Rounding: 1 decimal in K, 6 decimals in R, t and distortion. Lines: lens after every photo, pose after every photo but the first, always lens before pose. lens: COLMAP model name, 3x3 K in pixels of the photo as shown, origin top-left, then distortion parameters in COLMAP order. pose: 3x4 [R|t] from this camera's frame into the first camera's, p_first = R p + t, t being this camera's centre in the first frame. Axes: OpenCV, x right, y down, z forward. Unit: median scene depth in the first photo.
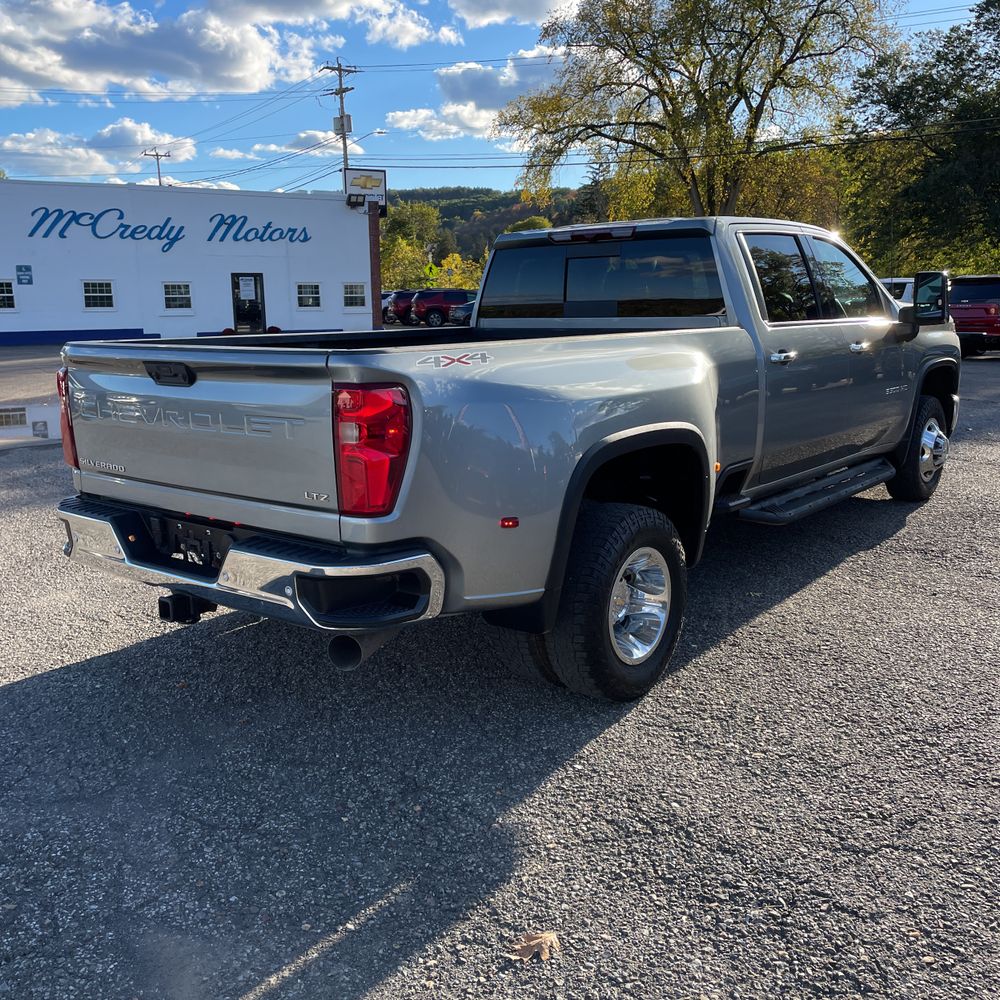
lens RADIAL K [[1043.4, 0, 500.0], [0, 1043.4, 500.0], [0, 0, 1]] dist [0.107505, -0.137128]
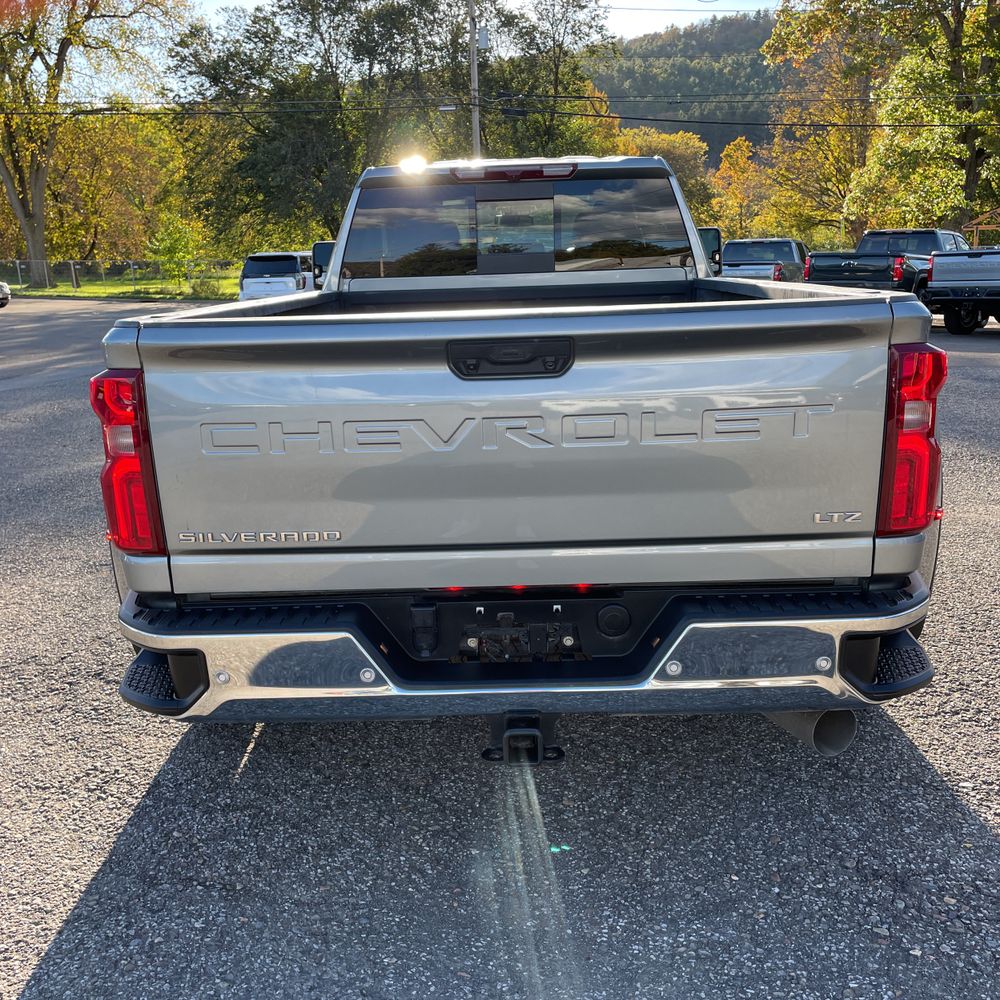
lens RADIAL K [[1027.9, 0, 502.0], [0, 1027.9, 512.7], [0, 0, 1]] dist [0.095283, -0.096868]
pose [[0.782528, -0.156239, 0.602694, -0.049435], [0.135799, 0.987527, 0.079681, -0.005916], [-0.607626, 0.019493, 0.793984, 0.039516]]
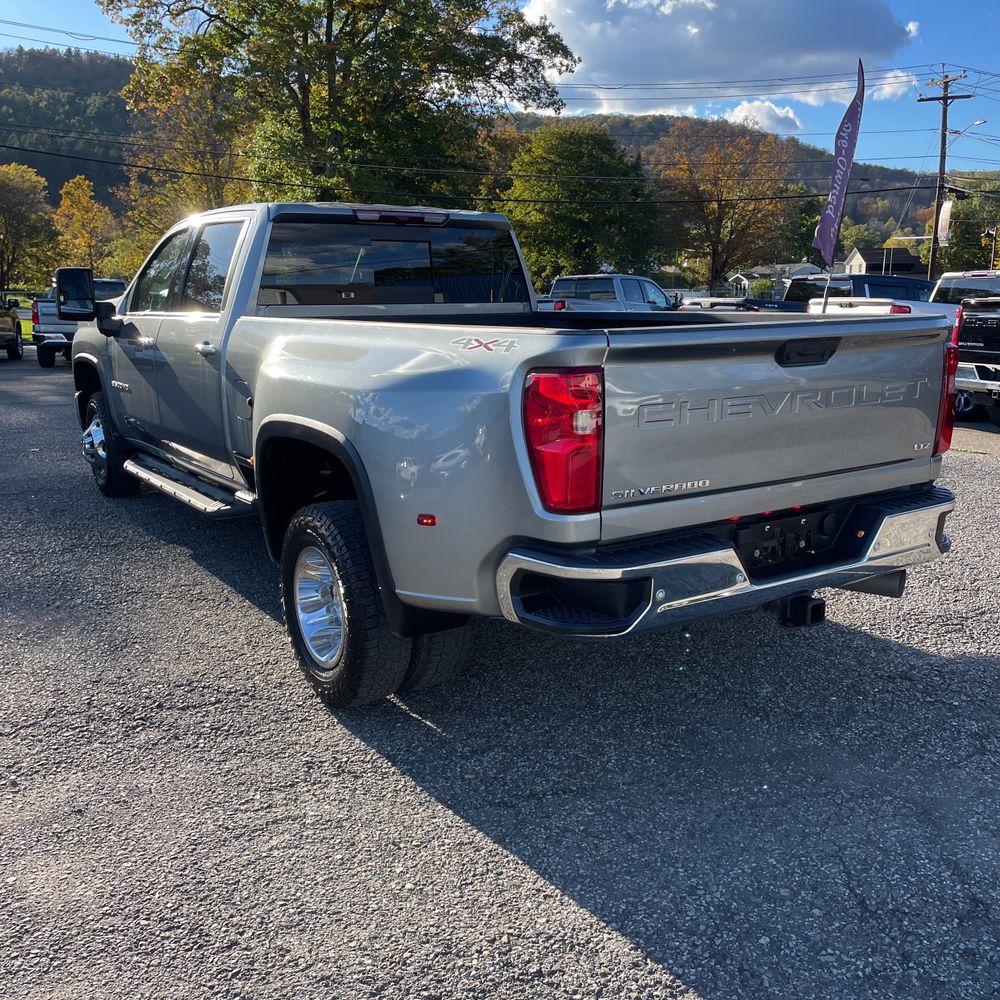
lens RADIAL K [[1027.9, 0, 502.0], [0, 1027.9, 512.7], [0, 0, 1]] dist [0.095283, -0.096868]
pose [[0.276965, -0.190288, 0.941850, -0.084869], [0.187348, 0.972077, 0.141302, -0.010879], [-0.942439, 0.137318, 0.304881, 0.067786]]
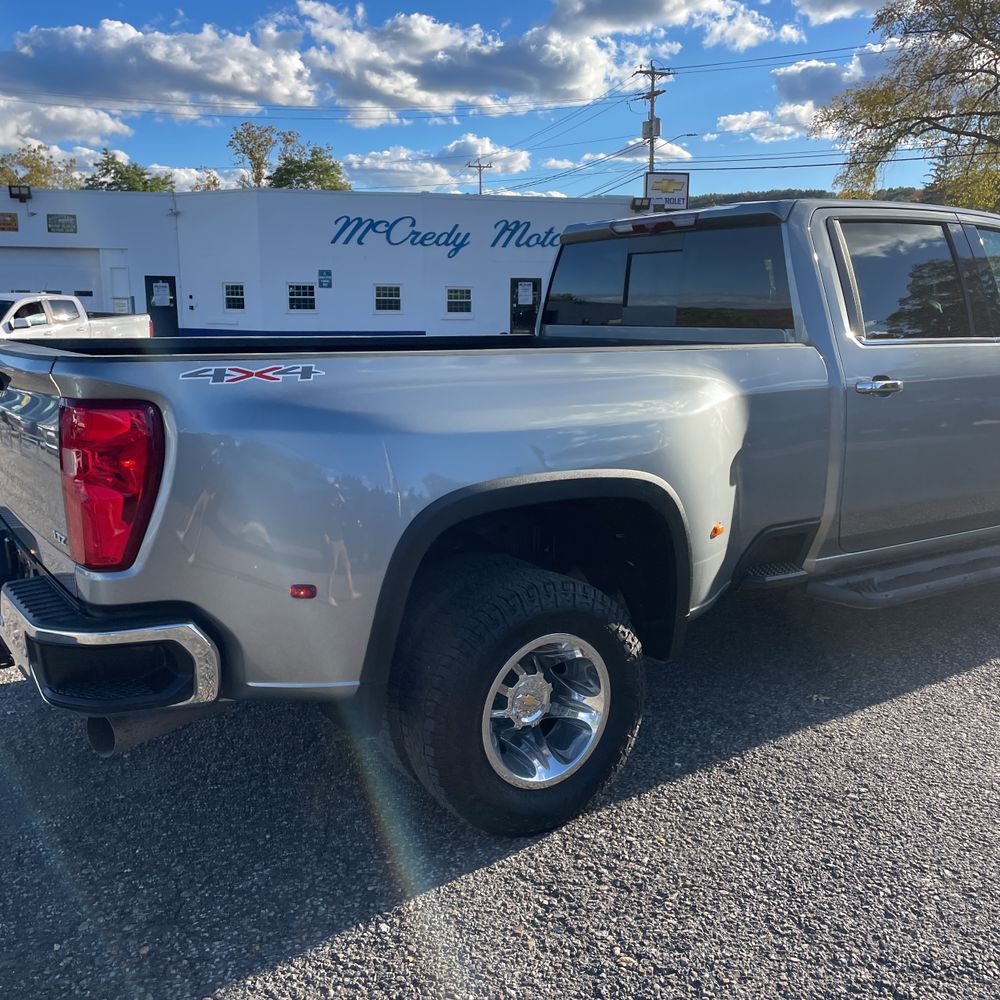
lens RADIAL K [[1026.7, 0, 500.0], [0, 1026.7, 500.0], [0, 0, 1]] dist [0.093201, -0.114254]
pose [[0.949215, 0.074931, -0.305574, 0.025506], [-0.075746, 0.997085, 0.009208, -0.004372], [0.305373, 0.014406, 0.952124, 0.023039]]
